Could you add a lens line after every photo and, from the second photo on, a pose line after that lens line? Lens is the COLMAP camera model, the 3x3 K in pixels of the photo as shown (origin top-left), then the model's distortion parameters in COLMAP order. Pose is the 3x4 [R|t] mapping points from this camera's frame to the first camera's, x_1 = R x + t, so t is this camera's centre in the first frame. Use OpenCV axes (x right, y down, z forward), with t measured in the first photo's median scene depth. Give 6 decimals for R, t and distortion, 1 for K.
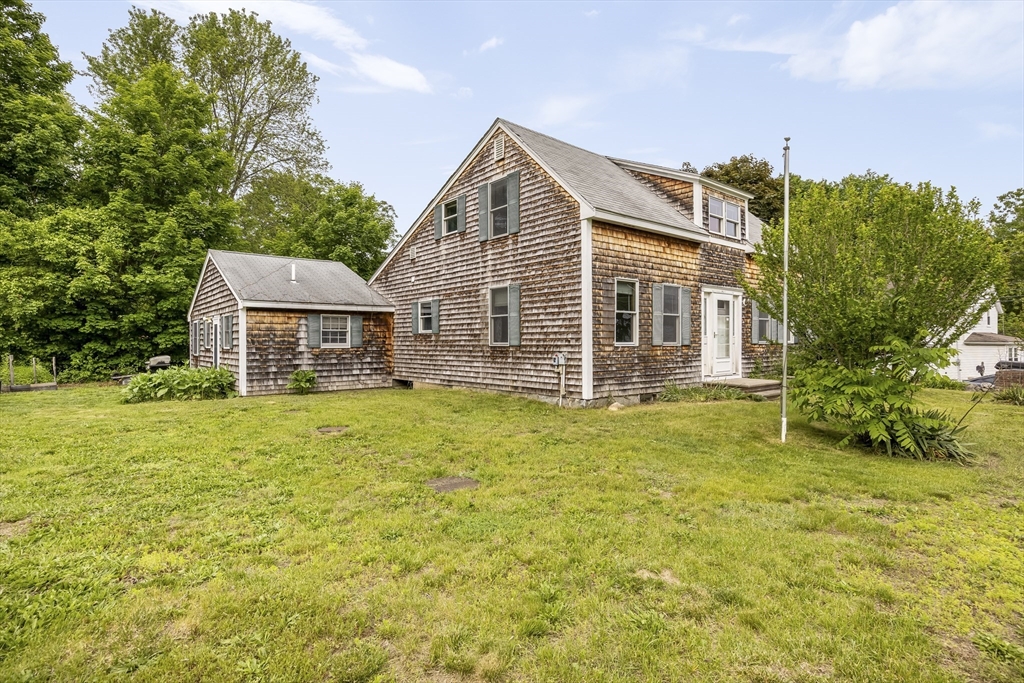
lens RADIAL K [[529.4, 0, 512.7], [0, 529.4, 342.2], [0, 0, 1]] dist [-0.004536, -0.000060]
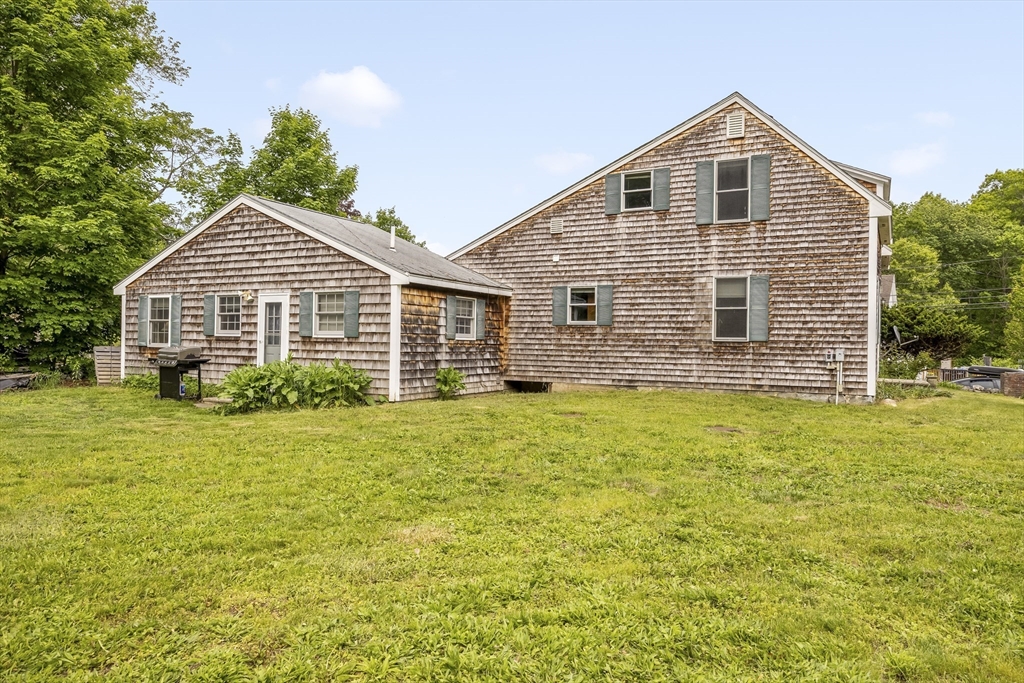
lens RADIAL K [[697.6, 0, 512.0], [0, 697.6, 343.5], [0, 0, 1]] dist [0.000059, -0.000262]
pose [[0.920816, 0.020301, 0.389469, -0.841025], [-0.021026, 0.999776, -0.002400, 0.021923], [-0.389431, -0.005979, 0.921036, 0.036813]]
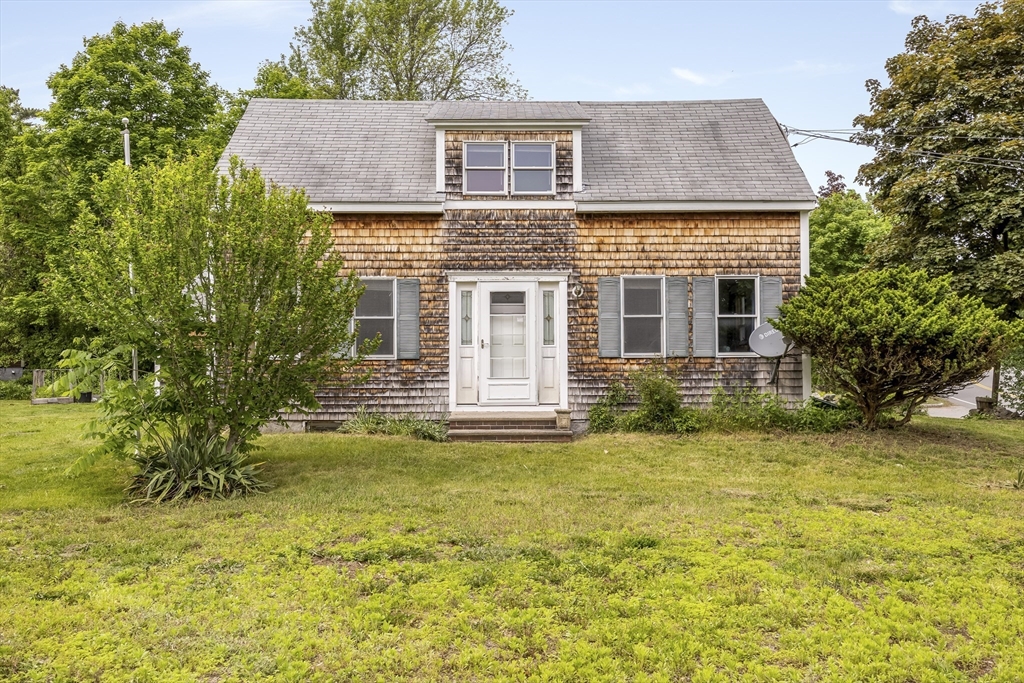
lens RADIAL K [[820.4, 0, 512.6], [0, 820.4, 343.8], [0, 0, 1]] dist [-0.001392, -0.000285]
pose [[0.778578, -0.009174, -0.627481, 0.870781], [0.002950, 0.999936, -0.010959, -0.001793], [0.627541, 0.006681, 0.778555, 0.166840]]
